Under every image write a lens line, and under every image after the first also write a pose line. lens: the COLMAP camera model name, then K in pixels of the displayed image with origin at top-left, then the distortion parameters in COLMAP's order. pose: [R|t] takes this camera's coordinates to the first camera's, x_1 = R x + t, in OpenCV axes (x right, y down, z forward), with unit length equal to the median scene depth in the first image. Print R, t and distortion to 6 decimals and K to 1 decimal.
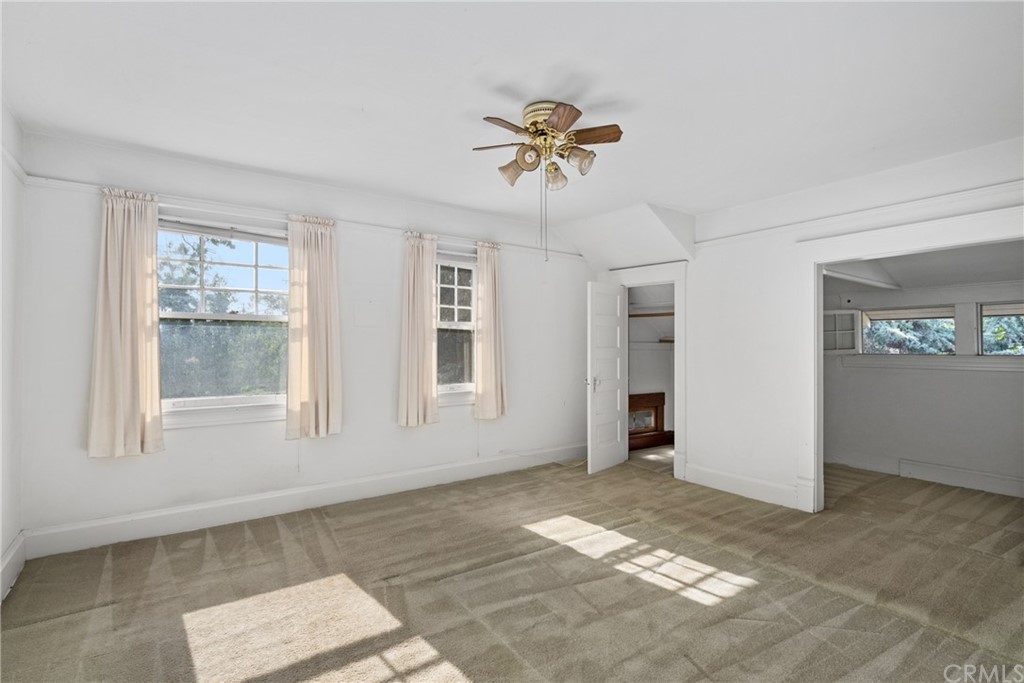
lens RADIAL K [[540.0, 0, 512.0], [0, 540.0, 341.5], [0, 0, 1]] dist [0.002480, 0.000351]
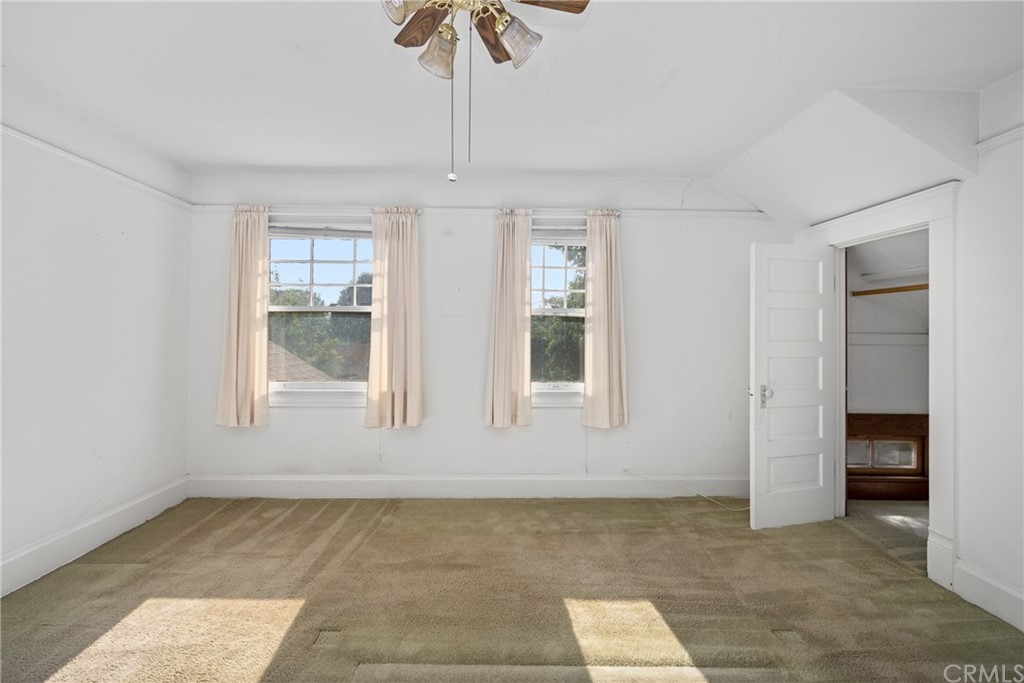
lens RADIAL K [[423.0, 0, 510.1], [0, 423.0, 330.6], [0, 0, 1]] dist [0.000708, 0.000080]
pose [[0.805888, -0.002368, -0.592063, 0.249124], [-0.002035, 0.999975, -0.006769, 0.003182], [0.592064, 0.006660, 0.805863, 0.462818]]
